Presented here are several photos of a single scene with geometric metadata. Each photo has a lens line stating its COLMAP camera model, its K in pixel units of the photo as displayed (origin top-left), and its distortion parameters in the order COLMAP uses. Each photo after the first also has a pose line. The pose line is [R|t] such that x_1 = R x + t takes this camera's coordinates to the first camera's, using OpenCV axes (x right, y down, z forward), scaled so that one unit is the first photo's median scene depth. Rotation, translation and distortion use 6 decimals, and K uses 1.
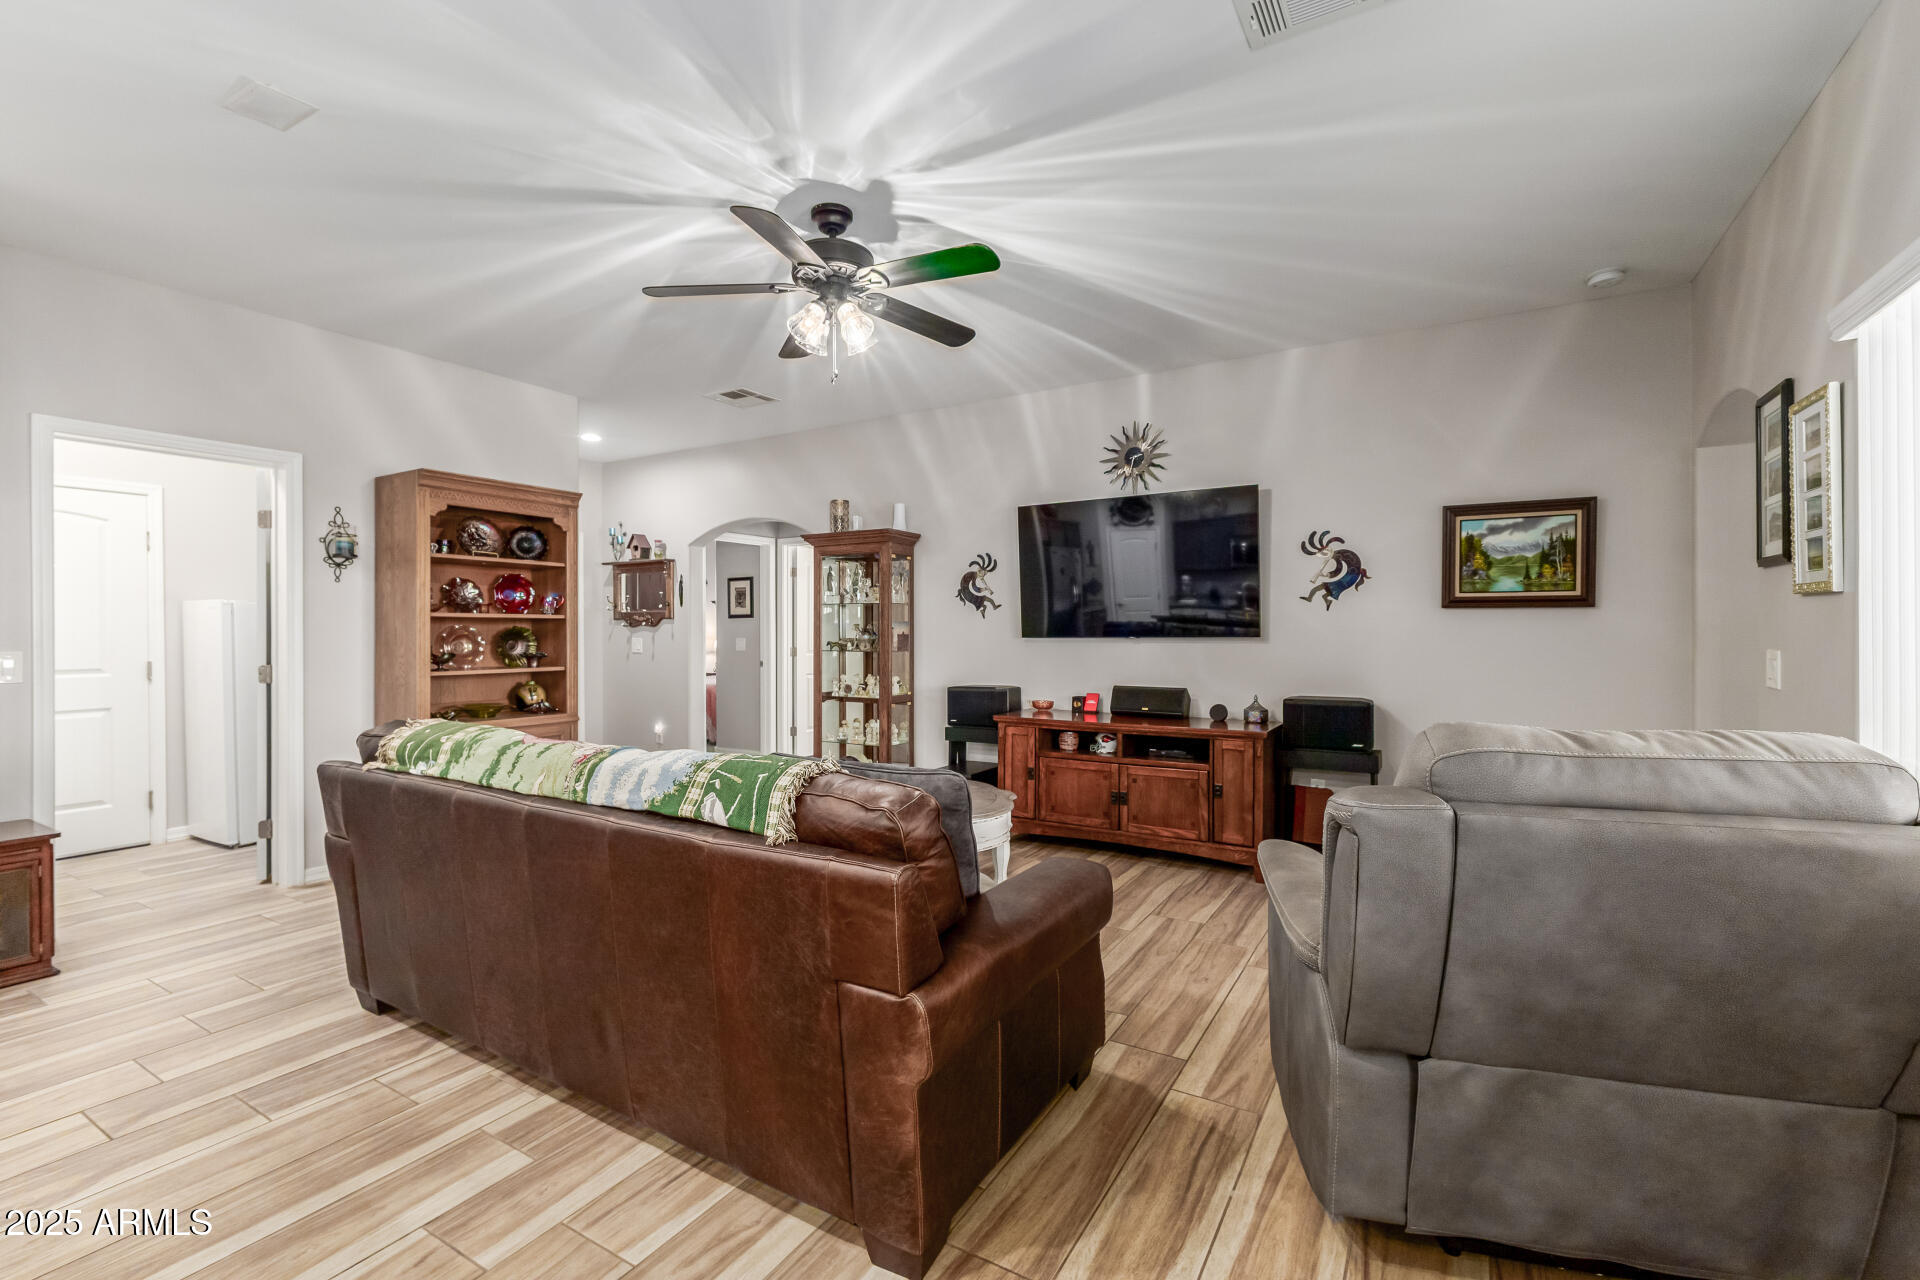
lens RADIAL K [[822.3, 0, 960.0], [0, 822.3, 636.1], [0, 0, 1]] dist [0.004343, -0.000153]
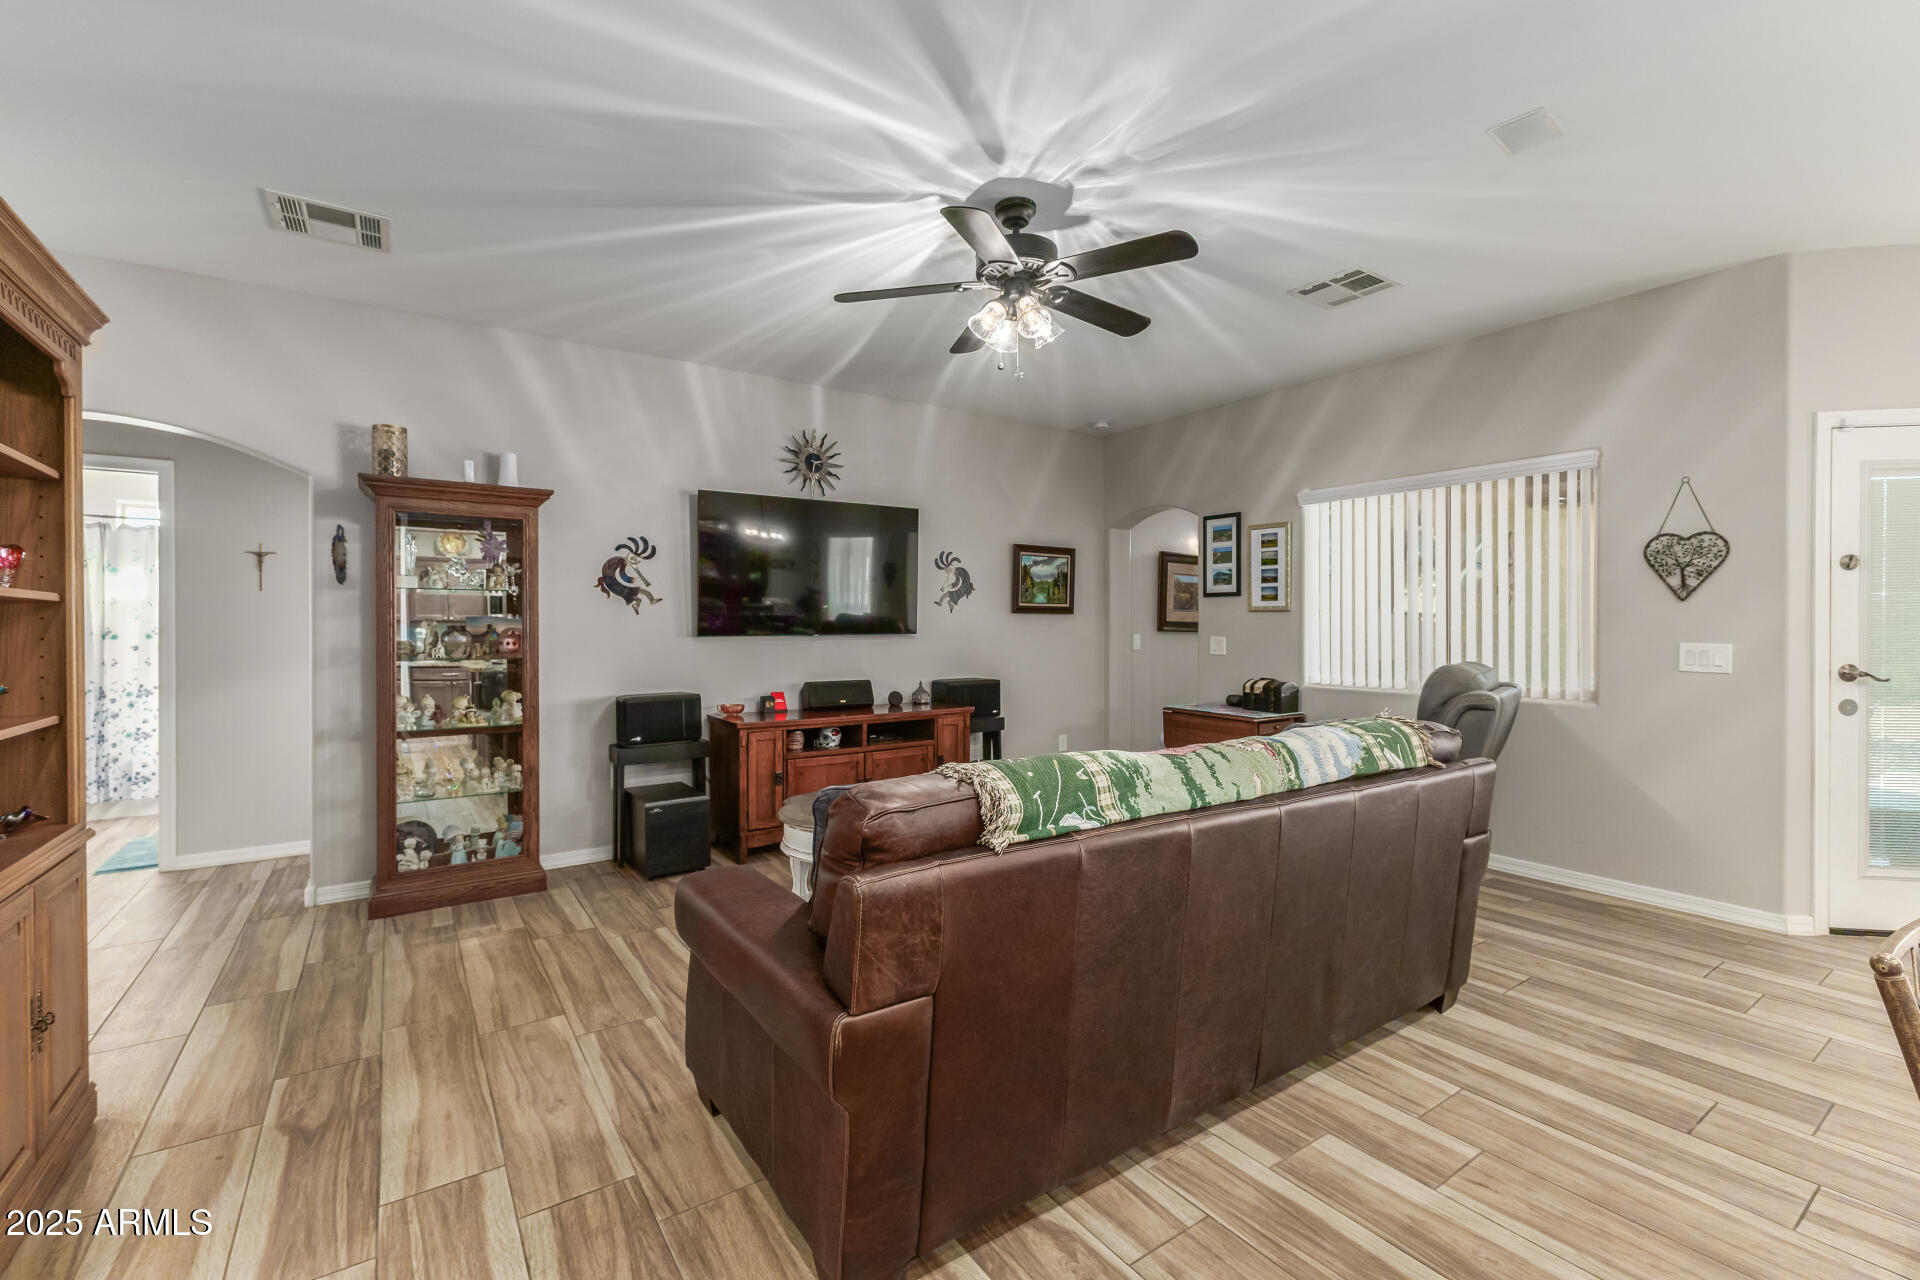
lens RADIAL K [[822.3, 0, 963.9], [0, 822.3, 635.3], [0, 0, 1]] dist [0.004343, -0.000153]
pose [[0.414786, -0.008244, 0.909882, -0.788018], [0.008970, 0.999947, 0.004971, -0.001994], [-0.909875, 0.006099, 0.414838, 0.469353]]
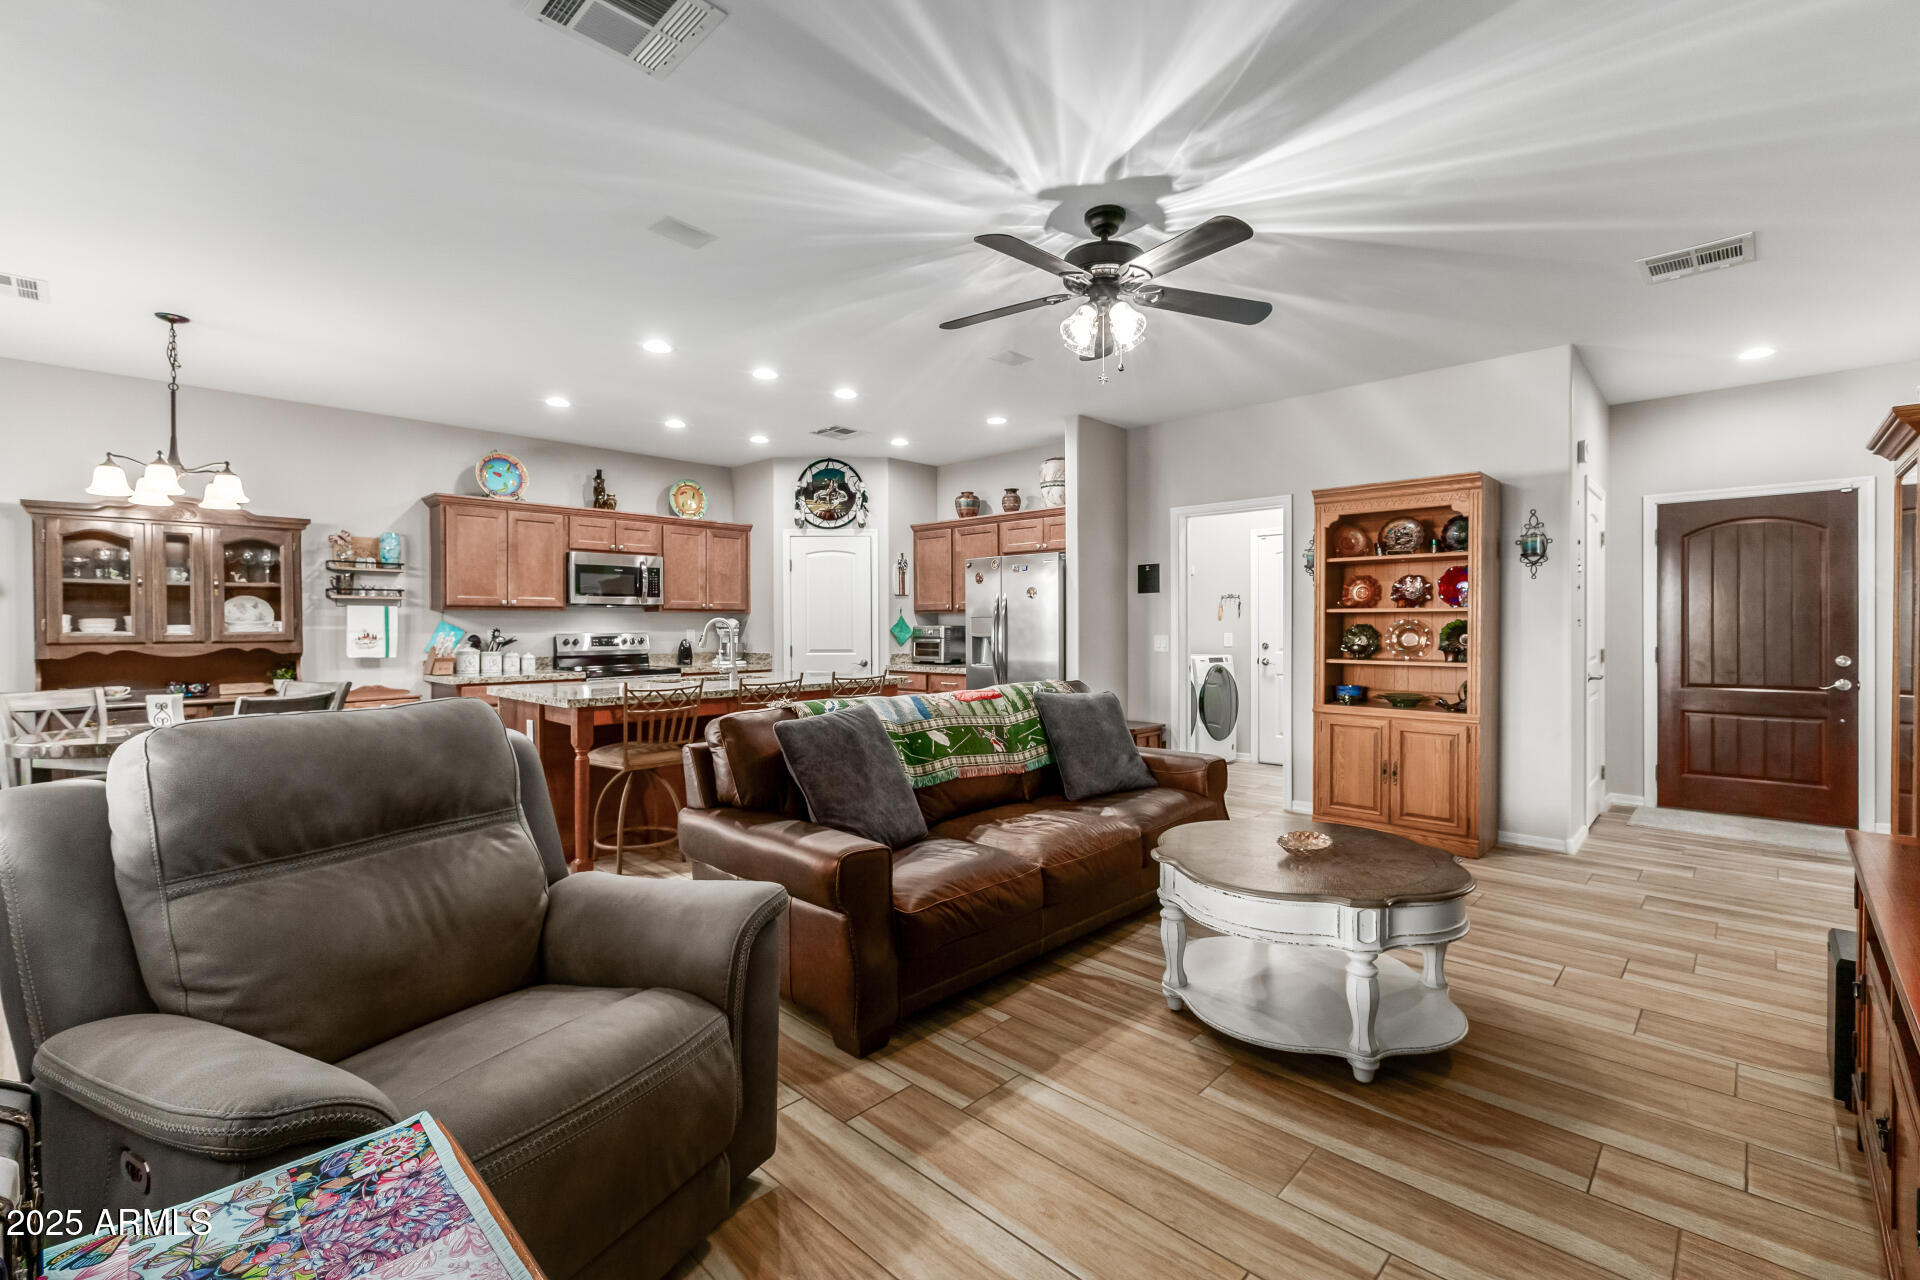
lens RADIAL K [[822.3, 0, 956.2], [0, 822.3, 625.4], [0, 0, 1]] dist [0.004343, -0.000153]
pose [[-0.231191, -0.001956, -0.972906, 0.637045], [-0.006922, 0.999976, -0.000366, -0.001761], [0.972884, 0.006649, -0.231199, 0.768253]]
